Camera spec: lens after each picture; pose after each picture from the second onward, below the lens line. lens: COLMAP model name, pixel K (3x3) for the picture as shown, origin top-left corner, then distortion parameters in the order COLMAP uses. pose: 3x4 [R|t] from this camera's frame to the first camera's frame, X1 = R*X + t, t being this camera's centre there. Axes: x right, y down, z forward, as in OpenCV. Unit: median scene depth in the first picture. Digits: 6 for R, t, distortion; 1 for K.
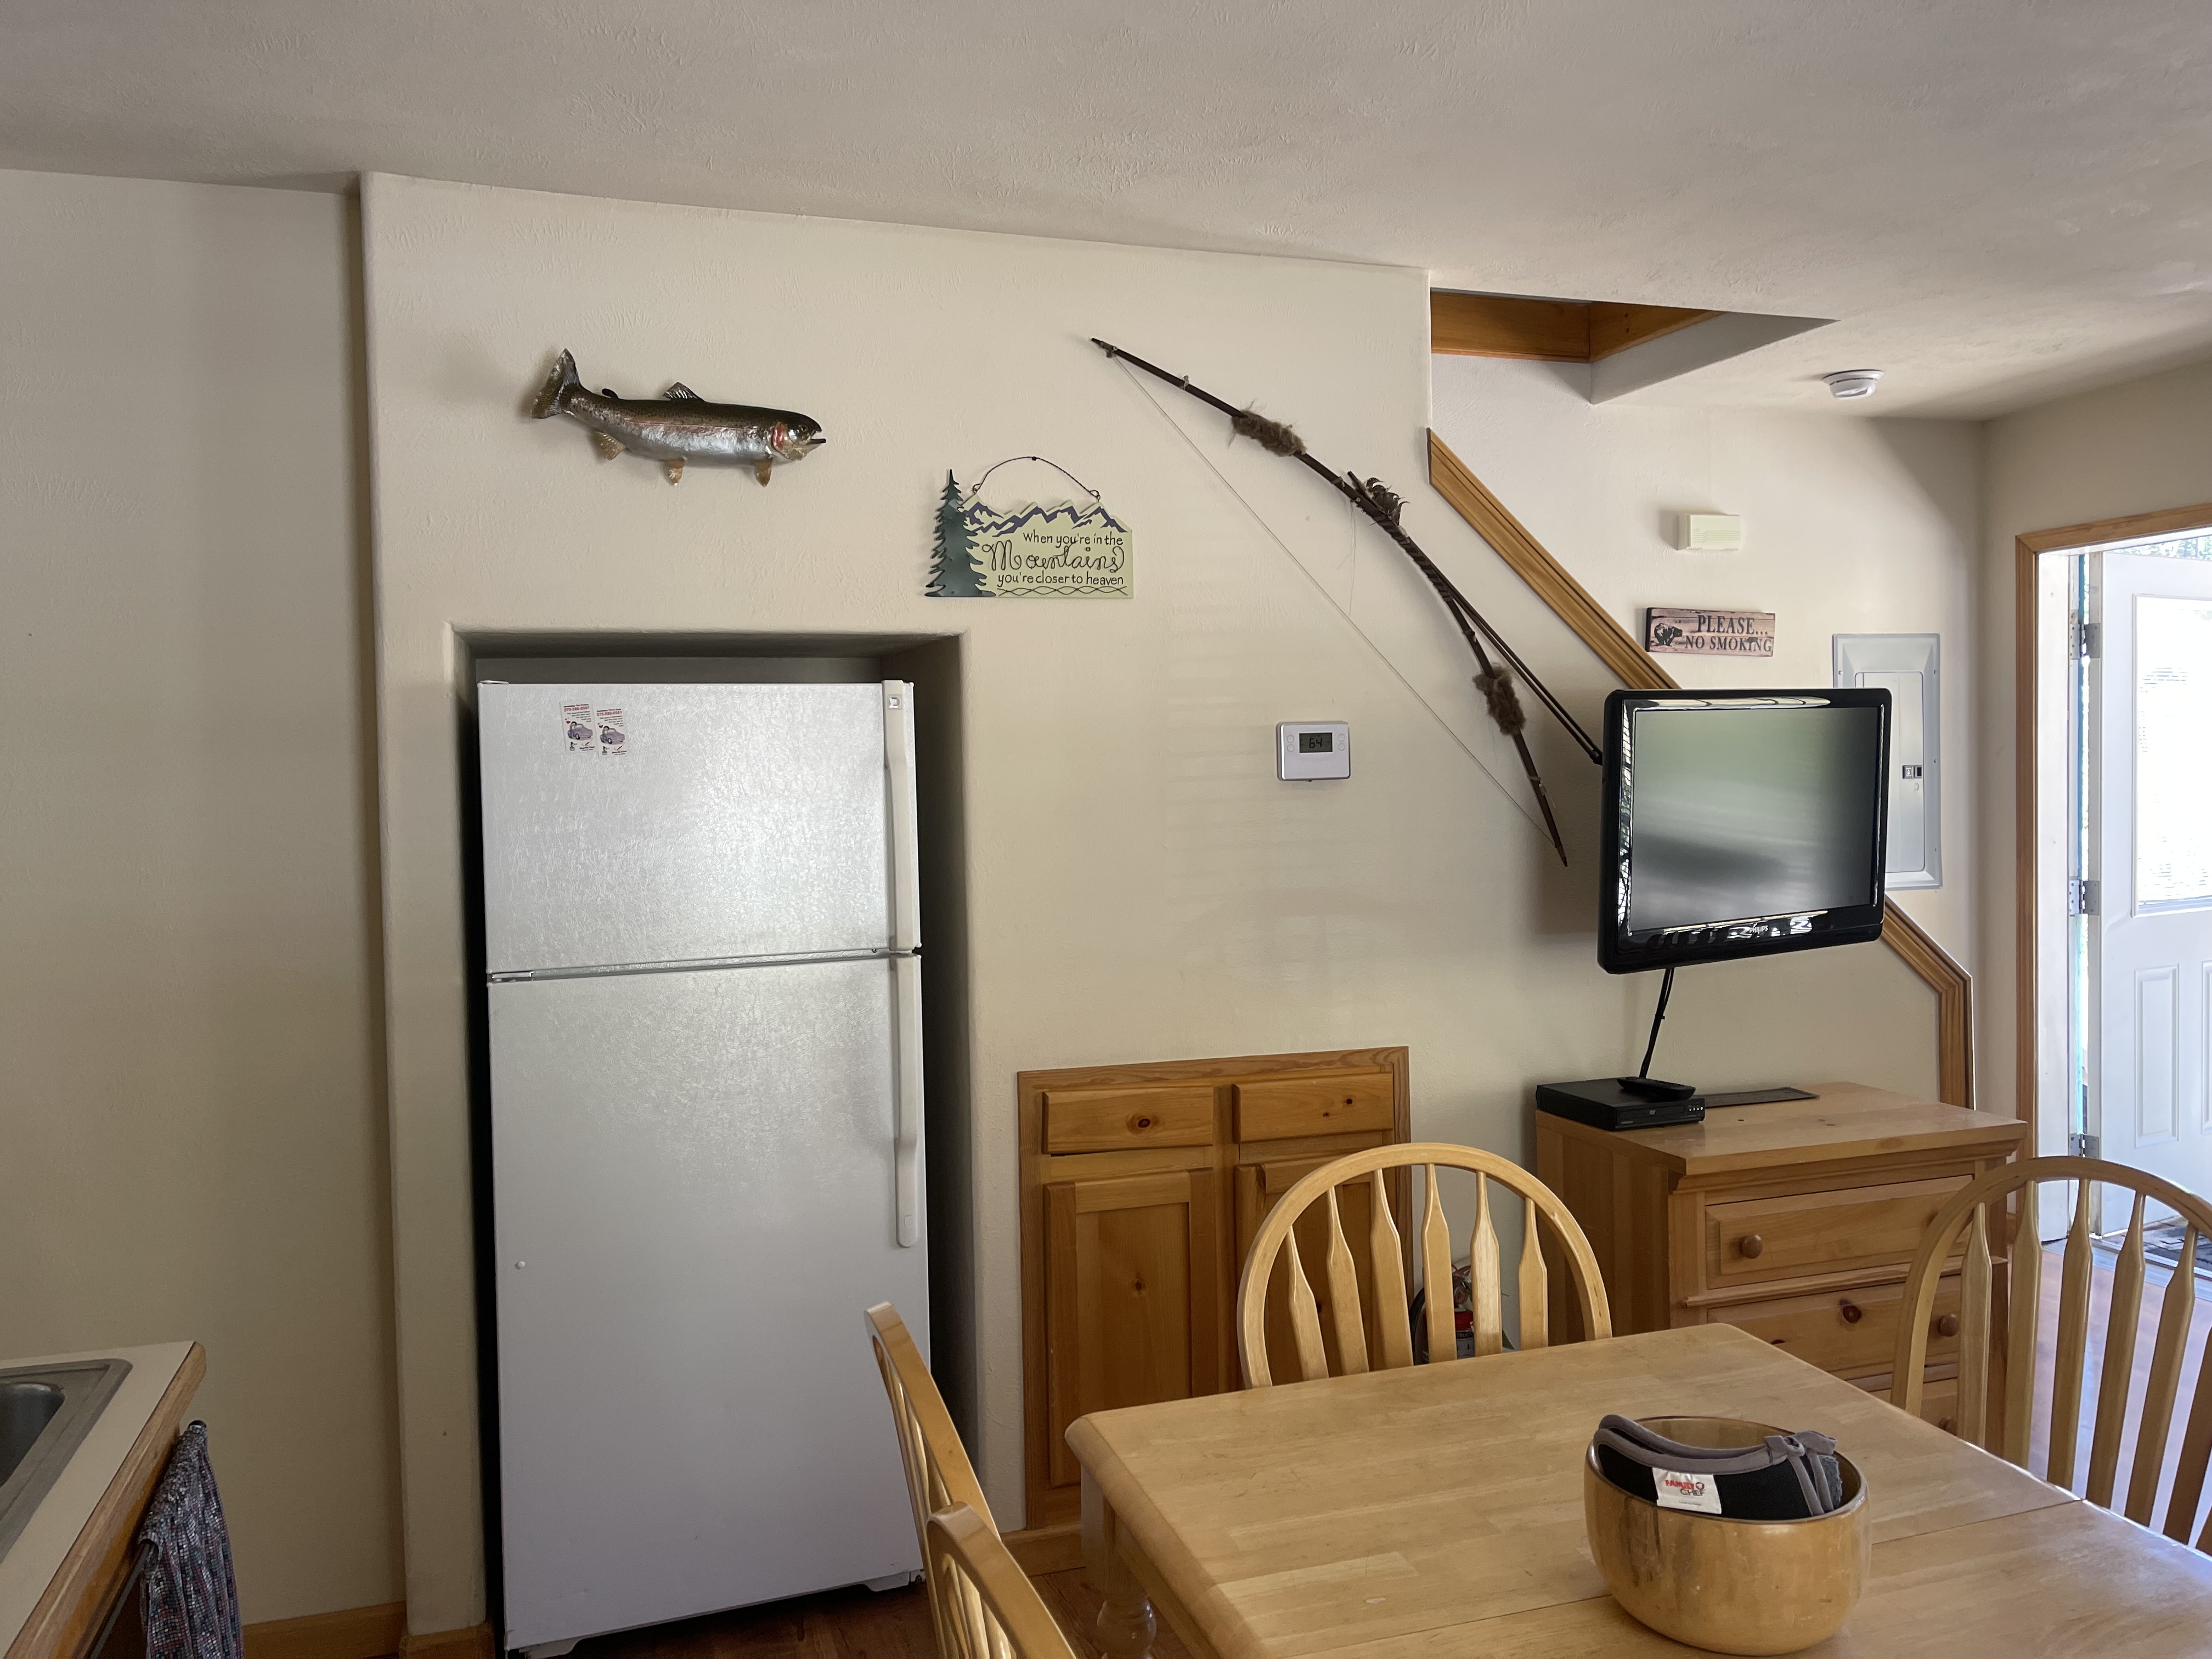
lens RADIAL K [[1666.4, 0, 1105.8], [0, 1666.4, 800.4], [0, 0, 1]] dist [0.078440, -0.102342]
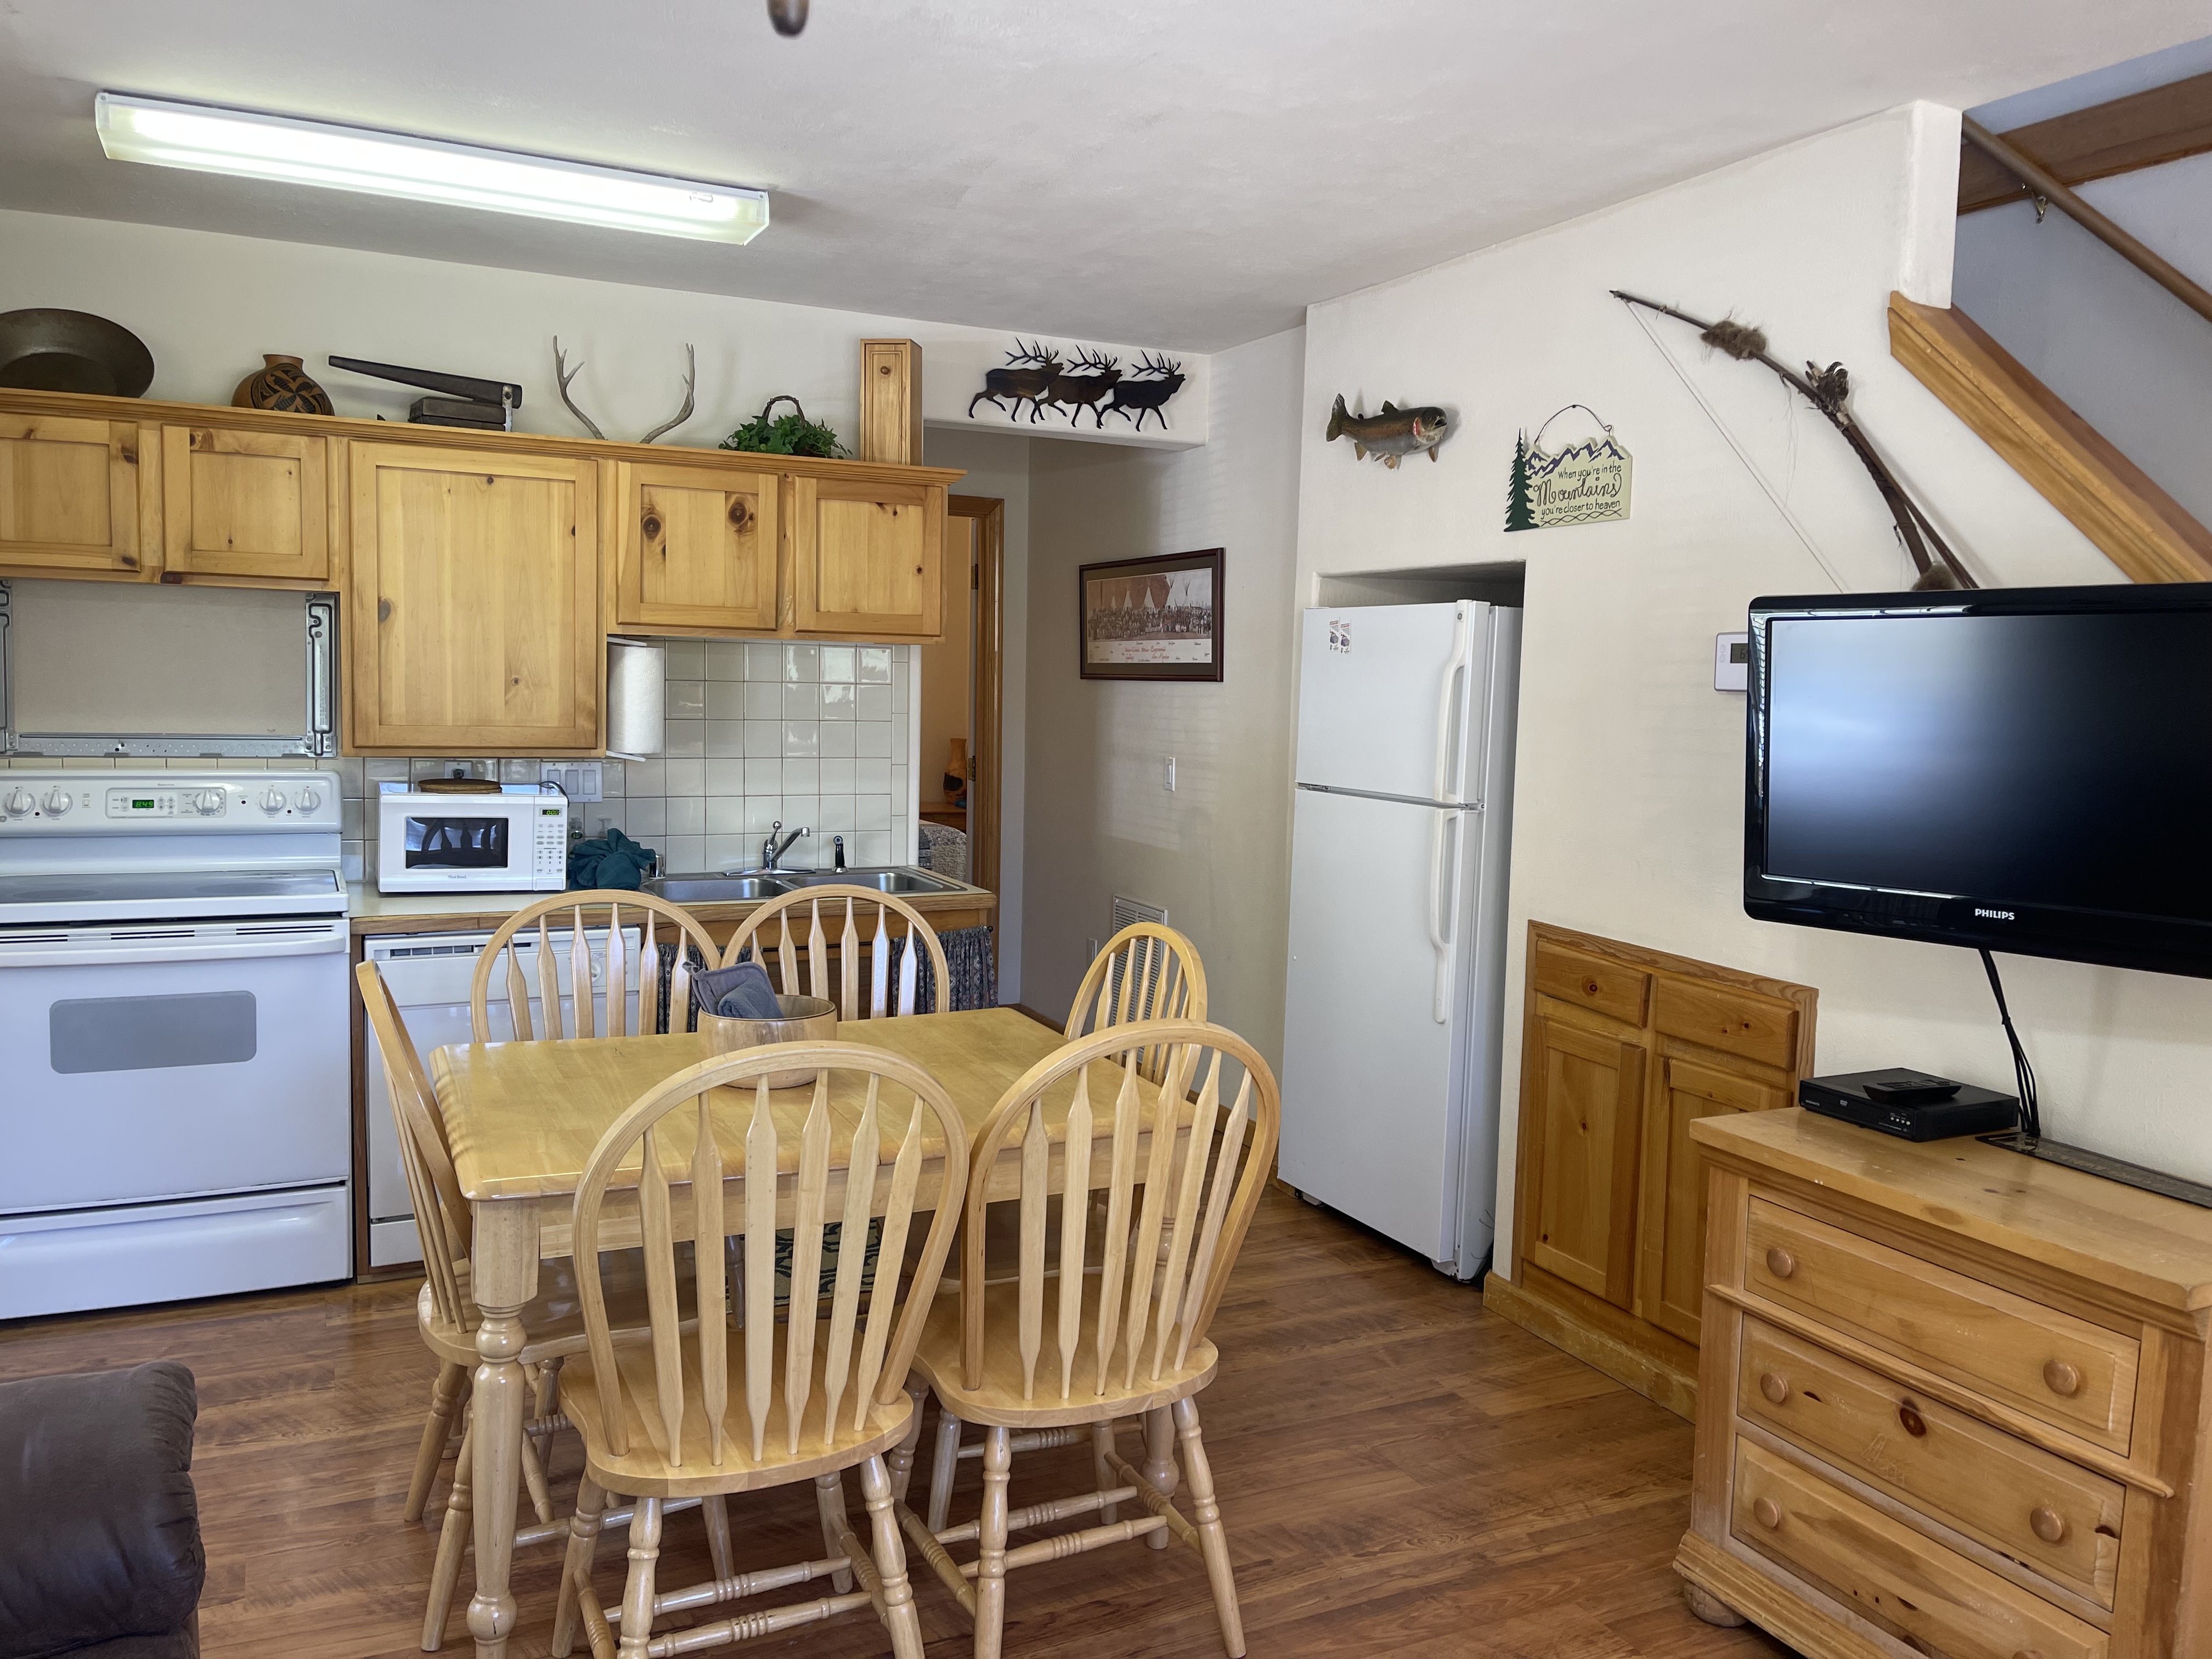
lens RADIAL K [[1669.7, 0, 1106.0], [0, 1669.7, 829.5], [0, 0, 1]] dist [0.012806, 0.002066]
pose [[0.108640, 0.119015, -0.986931, 1.112543], [-0.044622, 0.992390, 0.114762, -0.029407], [0.993079, 0.031571, 0.113124, 0.549314]]
